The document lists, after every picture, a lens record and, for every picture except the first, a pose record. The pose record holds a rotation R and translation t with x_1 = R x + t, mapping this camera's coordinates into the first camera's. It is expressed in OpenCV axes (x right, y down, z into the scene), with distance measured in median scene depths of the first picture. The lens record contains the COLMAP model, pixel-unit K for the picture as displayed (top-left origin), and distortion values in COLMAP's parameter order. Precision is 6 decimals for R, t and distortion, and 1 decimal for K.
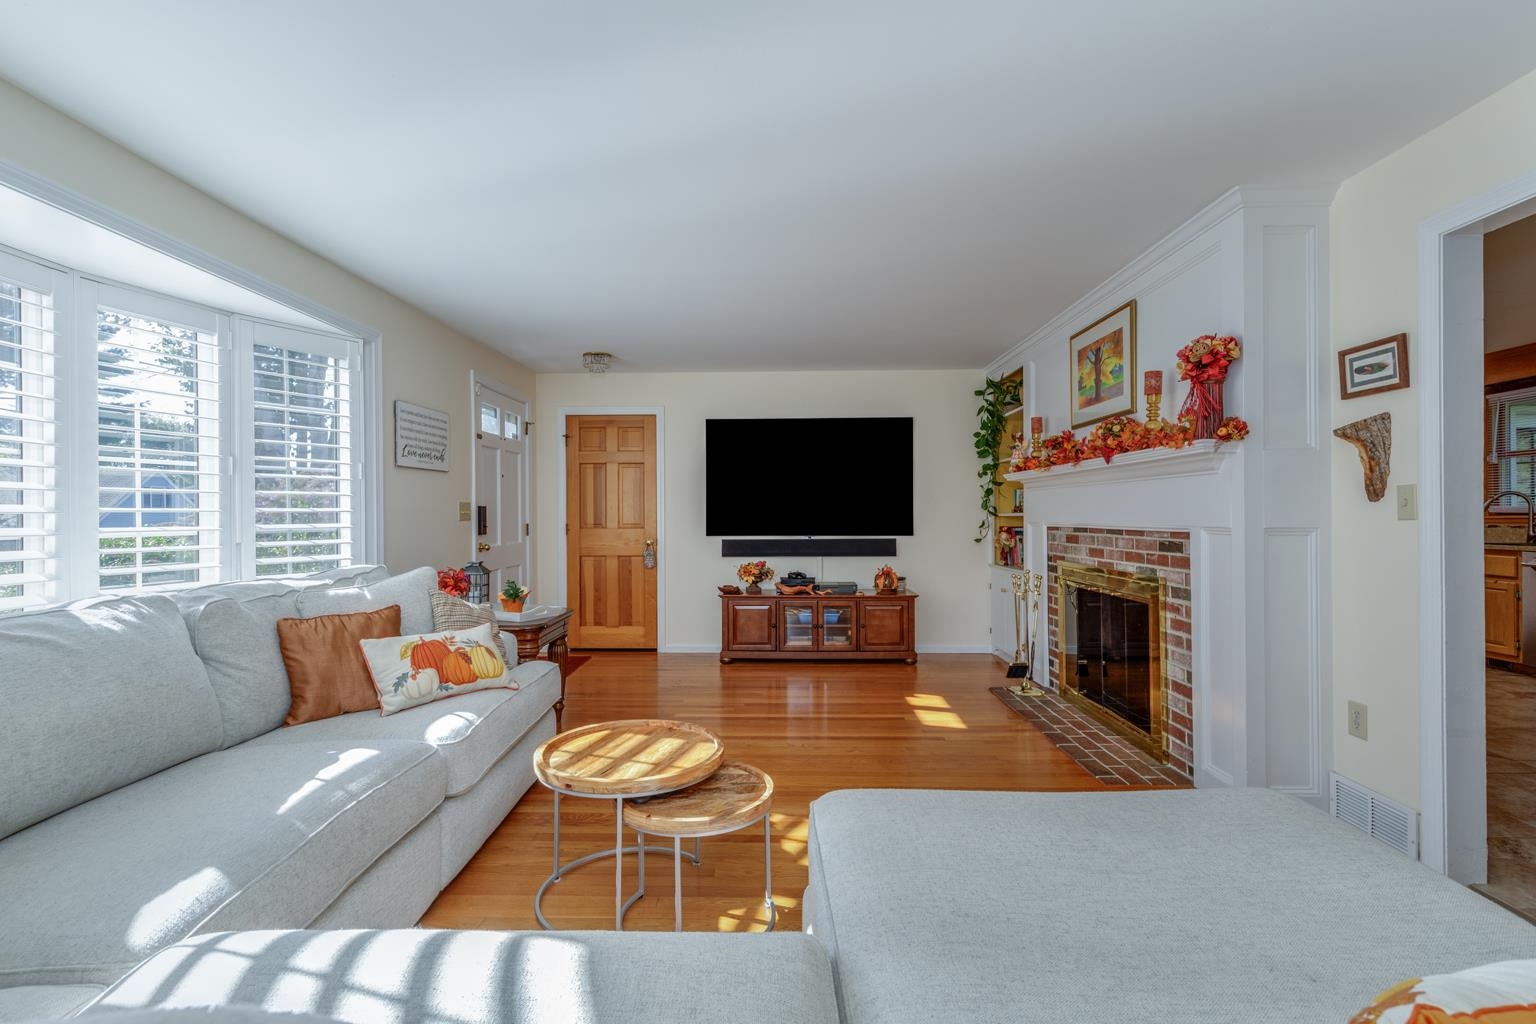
lens RADIAL K [[690.2, 0, 768.0], [0, 690.2, 512.0], [0, 0, 1]] dist [-0.000058, -0.000027]
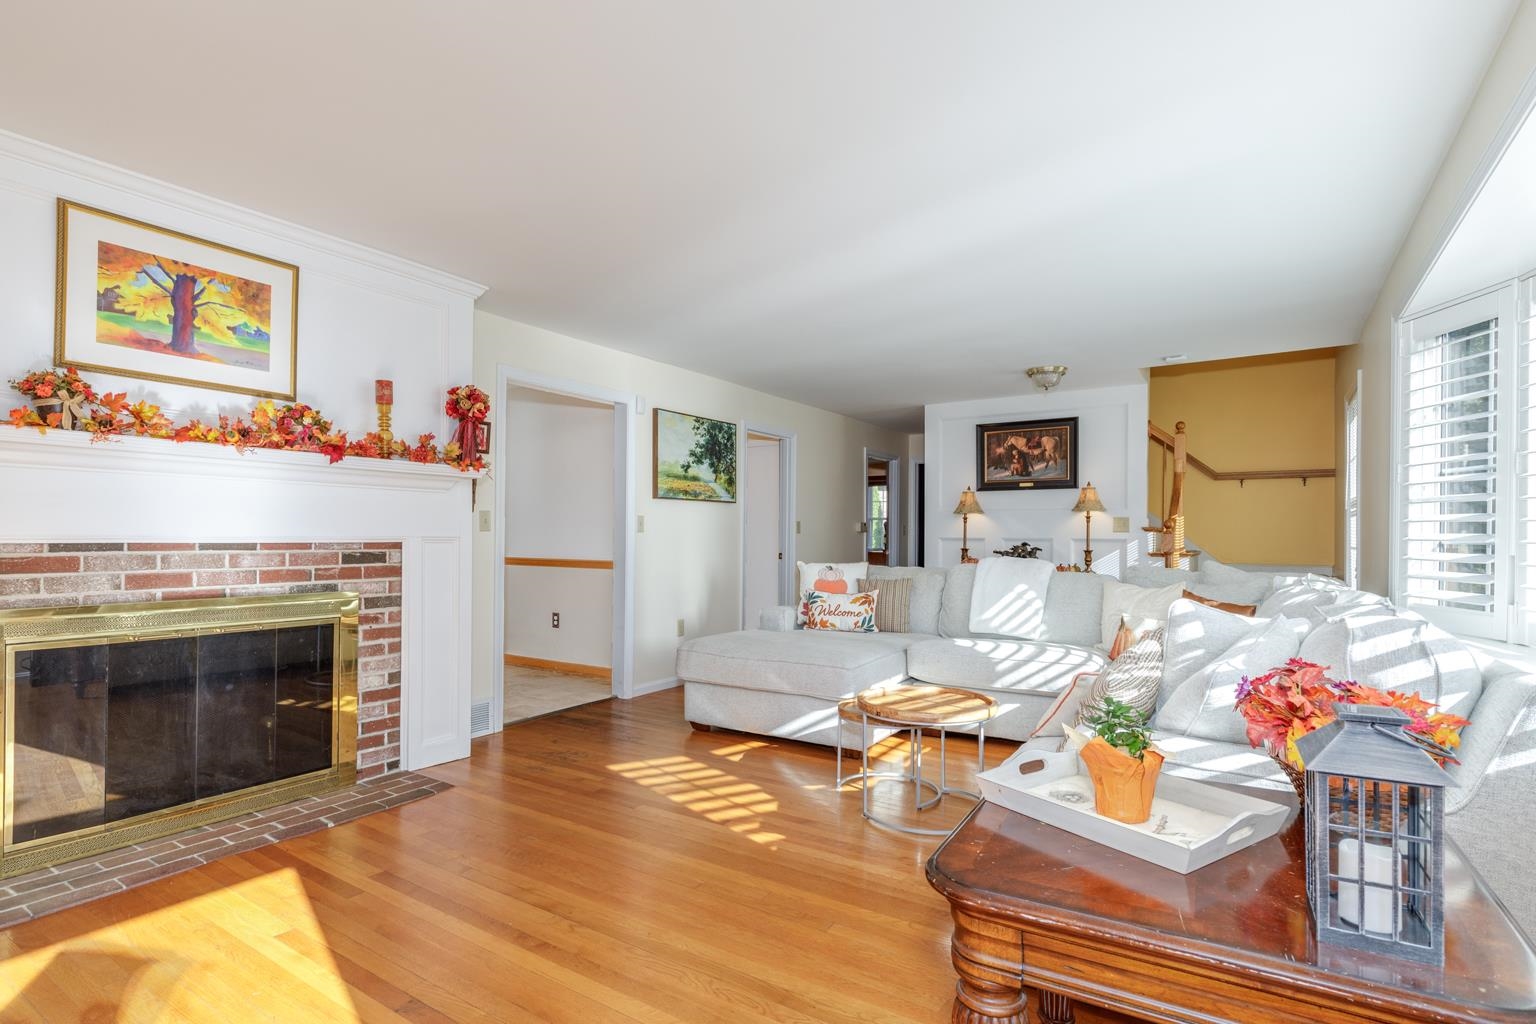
lens RADIAL K [[692.4, 0, 759.0], [0, 692.4, 511.1], [0, 0, 1]] dist [0.001632, -0.000011]
pose [[-0.822913, 0.004679, 0.568149, -0.356533], [-0.017897, 0.999256, -0.034152, 0.005655], [-0.567886, -0.038272, -0.822217, 1.201083]]
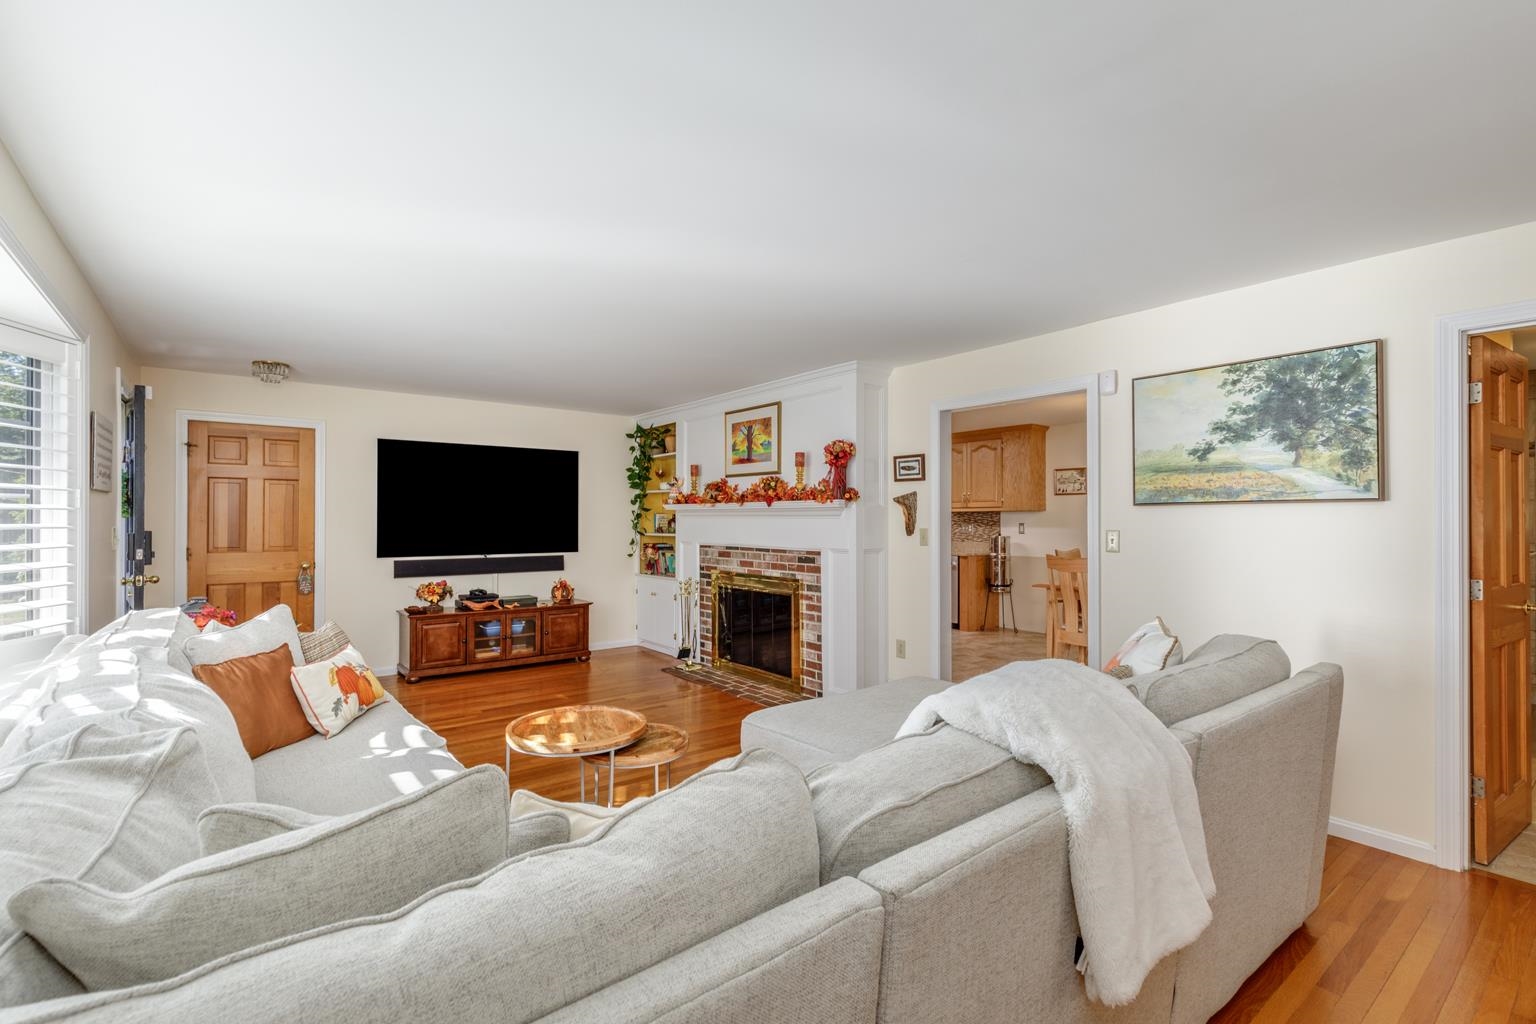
lens RADIAL K [[692.4, 0, 759.0], [0, 692.4, 511.1], [0, 0, 1]] dist [0.001632, -0.000011]
pose [[0.774851, 0.013309, 0.632004, -0.432804], [-0.008459, 0.999907, -0.010685, -0.037801], [-0.632087, 0.002933, 0.774892, -0.159066]]
